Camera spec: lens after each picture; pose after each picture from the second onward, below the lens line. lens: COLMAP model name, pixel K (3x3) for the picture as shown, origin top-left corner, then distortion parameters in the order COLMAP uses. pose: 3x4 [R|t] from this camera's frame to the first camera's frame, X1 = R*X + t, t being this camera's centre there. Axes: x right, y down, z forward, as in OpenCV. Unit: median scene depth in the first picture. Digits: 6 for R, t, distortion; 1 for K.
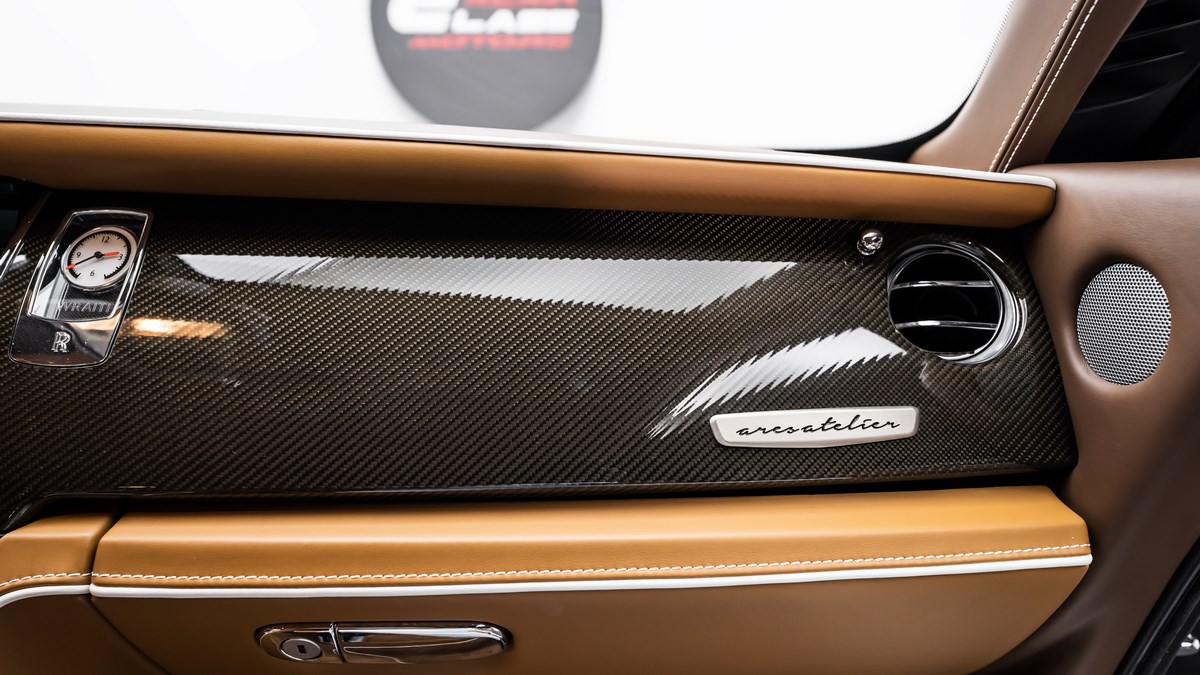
lens RADIAL K [[794.6, 0, 600.0], [0, 794.6, 337.5], [0, 0, 1]] dist [0.004809, 0.001101]
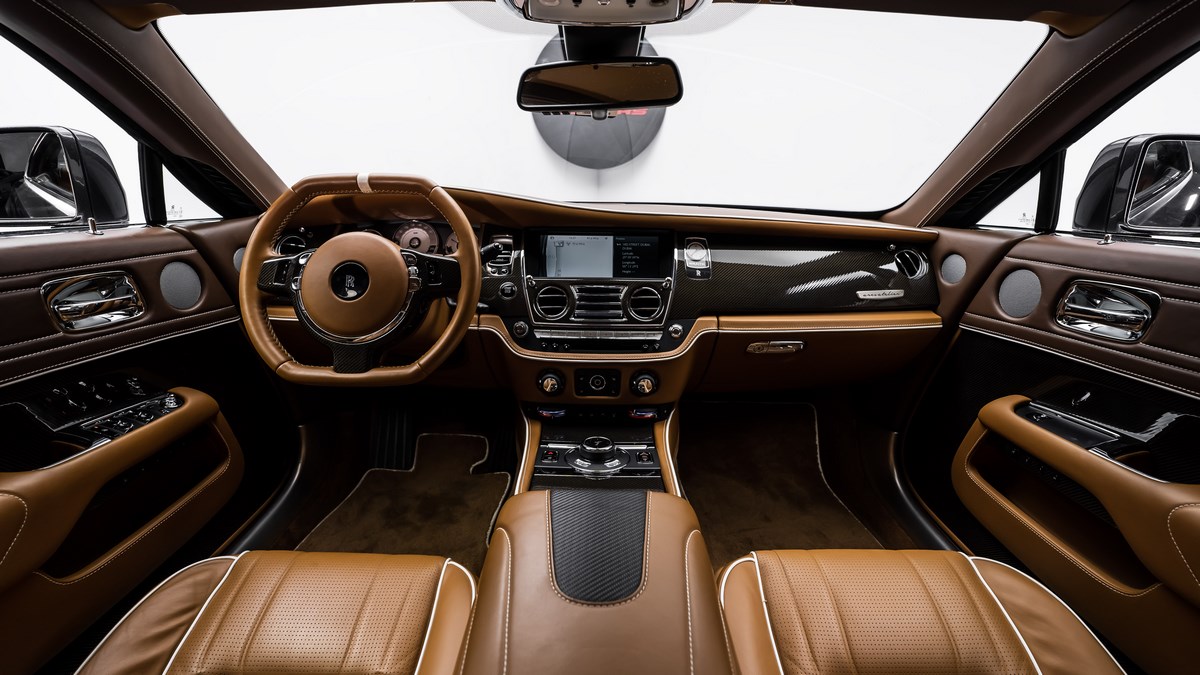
lens RADIAL K [[492.4, 0, 600.0], [0, 492.4, 337.5], [0, 0, 1]] dist [-0.022331, -0.000068]
pose [[0.998881, -0.007547, 0.046692, -1.231335], [0.002602, 0.994459, 0.105093, 0.064163], [-0.047227, -0.104854, 0.993366, -1.382095]]
